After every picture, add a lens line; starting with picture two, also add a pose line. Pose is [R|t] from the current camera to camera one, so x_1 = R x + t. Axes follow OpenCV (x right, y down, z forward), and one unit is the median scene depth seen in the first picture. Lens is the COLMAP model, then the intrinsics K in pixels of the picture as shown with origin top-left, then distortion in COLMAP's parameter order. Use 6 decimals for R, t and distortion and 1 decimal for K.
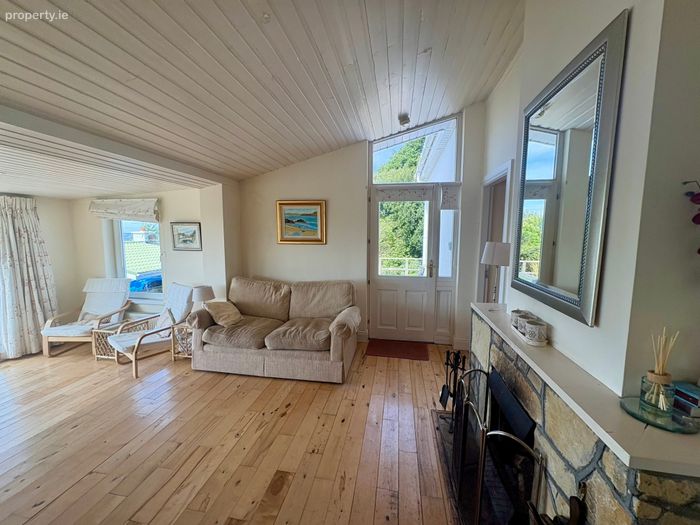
lens RADIAL K [[272.3, 0, 351.6], [0, 272.3, 262.6], [0, 0, 1]] dist [-0.009902, -0.000049]
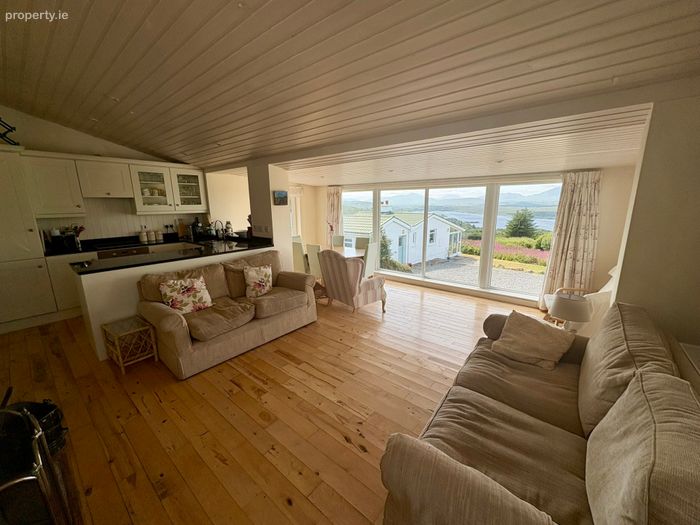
lens RADIAL K [[277.8, 0, 349.9], [0, 277.8, 262.1], [0, 0, 1]] dist [-0.003038, 0.000181]
pose [[-0.502441, 0.176163, -0.846475, 0.213244], [-0.085623, 0.964073, 0.251460, -0.095277], [0.860362, 0.198821, -0.469306, 0.780429]]
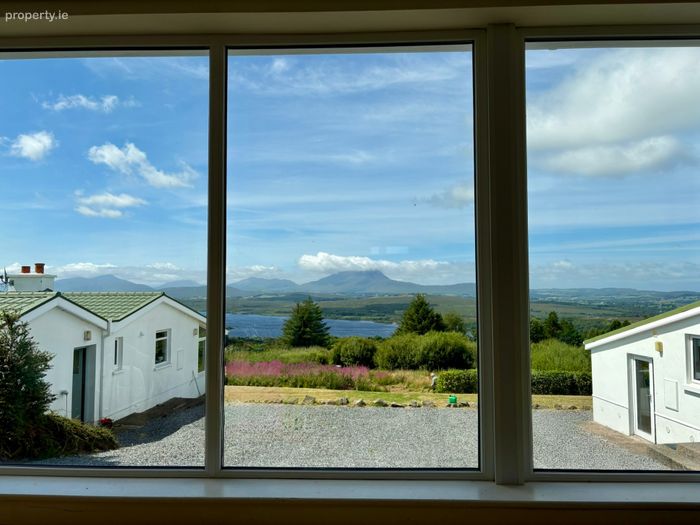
lens RADIAL K [[525.8, 0, 353.5], [0, 525.8, 255.5], [0, 0, 1]] dist [0.050243, -0.058066]
pose [[0.127906, -0.077716, -0.988737, -0.764204], [-0.103275, 0.990462, -0.091211, 0.160175], [0.986395, 0.113778, 0.118660, 0.444121]]
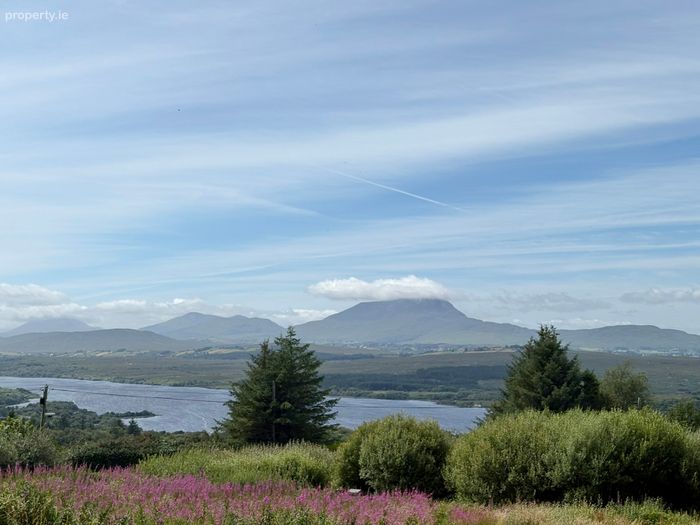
lens RADIAL K [[1049.7, 0, 363.6], [0, 1049.7, 252.8], [0, 0, 1]] dist [0.043415, 0.000000]
pose [[0.099167, -0.094163, -0.990606, -4.454692], [-0.106895, 0.988744, -0.104687, 0.596961], [0.989313, 0.116272, 0.087985, 0.996796]]
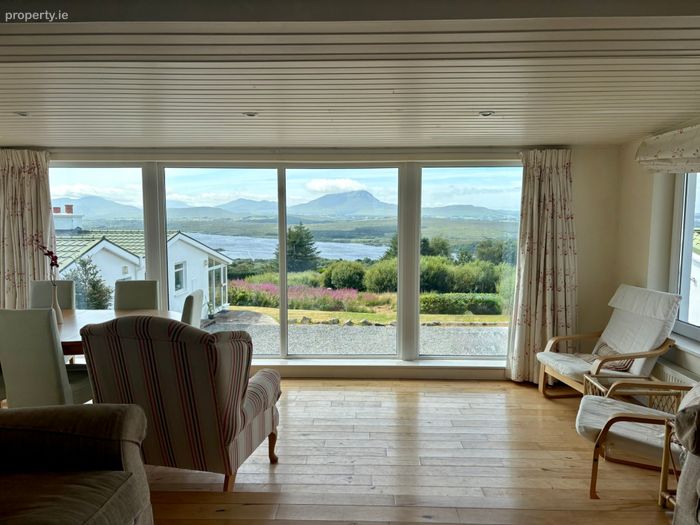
lens RADIAL K [[525.8, 0, 348.5], [0, 525.8, 264.9], [0, 0, 1]] dist [0.050243, -0.058066]
pose [[0.137470, 0.086194, -0.986749, 0.023439], [-0.103076, 0.992043, 0.072297, -0.001304], [0.985128, 0.091771, 0.145260, 0.329899]]
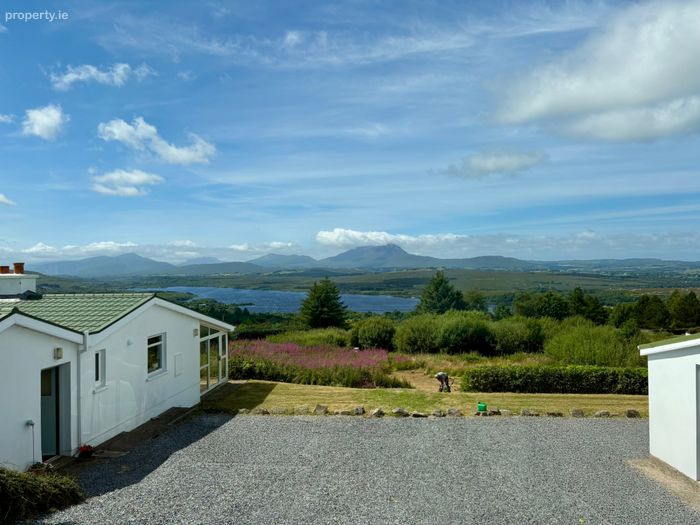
lens RADIAL K [[525.8, 0, 350.6], [0, 525.8, 250.9], [0, 0, 1]] dist [0.050243, -0.058066]
pose [[0.088120, -0.040433, -0.995289, -1.361459], [-0.088619, 0.994896, -0.048263, -0.050474], [0.992160, 0.092454, 0.084087, 0.535126]]
